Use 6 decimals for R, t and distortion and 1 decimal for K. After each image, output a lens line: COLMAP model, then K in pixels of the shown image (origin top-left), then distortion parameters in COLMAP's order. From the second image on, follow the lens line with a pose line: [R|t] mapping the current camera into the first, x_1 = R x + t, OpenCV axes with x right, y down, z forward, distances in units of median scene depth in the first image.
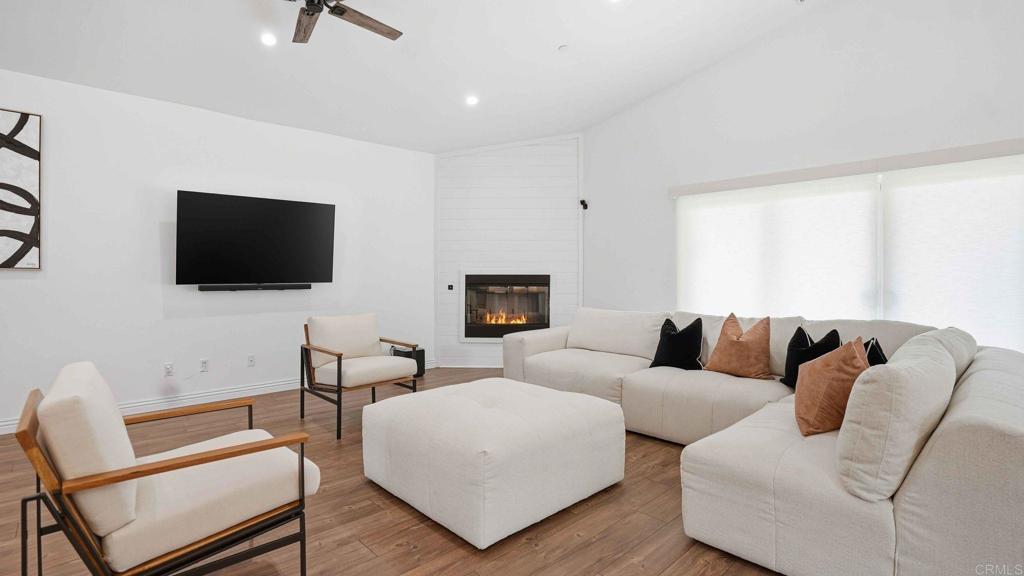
lens RADIAL K [[492.0, 0, 508.7], [0, 492.0, 274.5], [0, 0, 1]] dist [-0.066107, 0.023651]
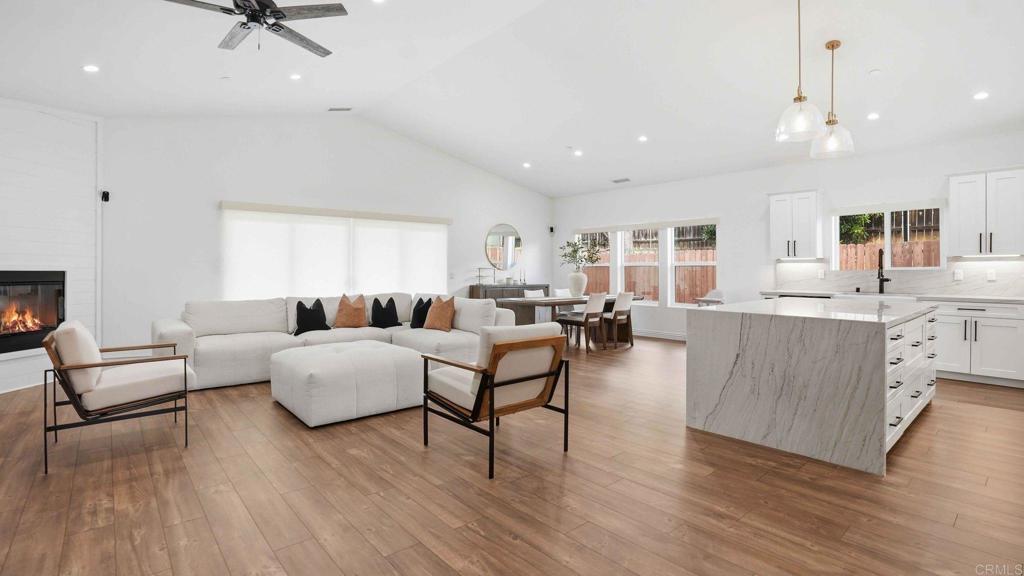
lens RADIAL K [[492.0, 0, 508.7], [0, 492.0, 274.5], [0, 0, 1]] dist [-0.066107, 0.023651]
pose [[0.039791, -0.001287, 0.999207, -1.155590], [-0.000261, 0.999999, 0.001298, 0.007323], [-0.999208, -0.000313, 0.039791, 0.314631]]
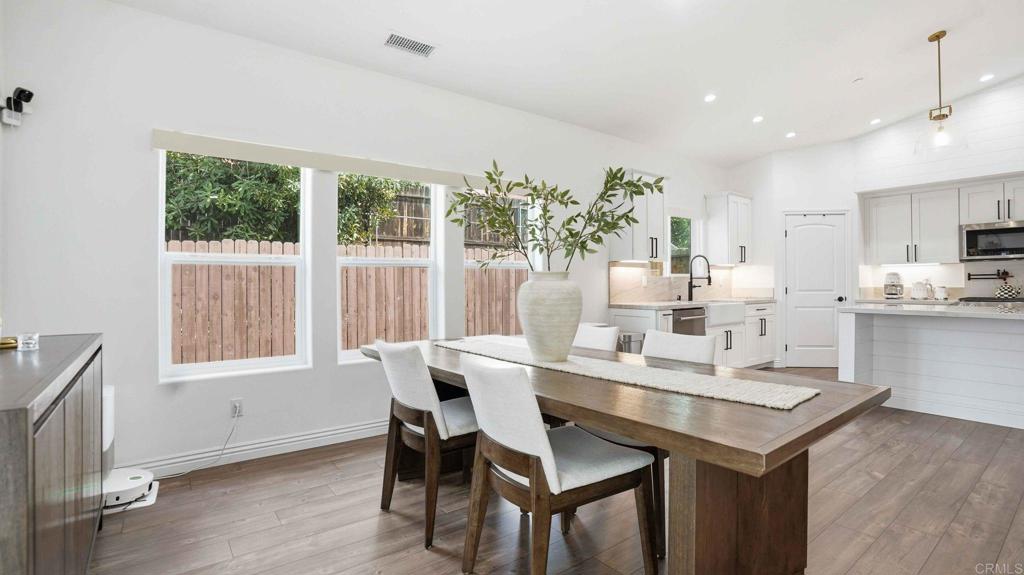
lens RADIAL K [[484.7, 0, 512.0], [0, 484.7, 287.5], [0, 0, 1]] dist [-0.067026, 0.012492]
pose [[-0.997349, 0.009078, 0.072193, 0.905822], [0.010031, 0.999867, 0.012839, 0.004426], [-0.072066, 0.013529, -0.997308, 0.733763]]
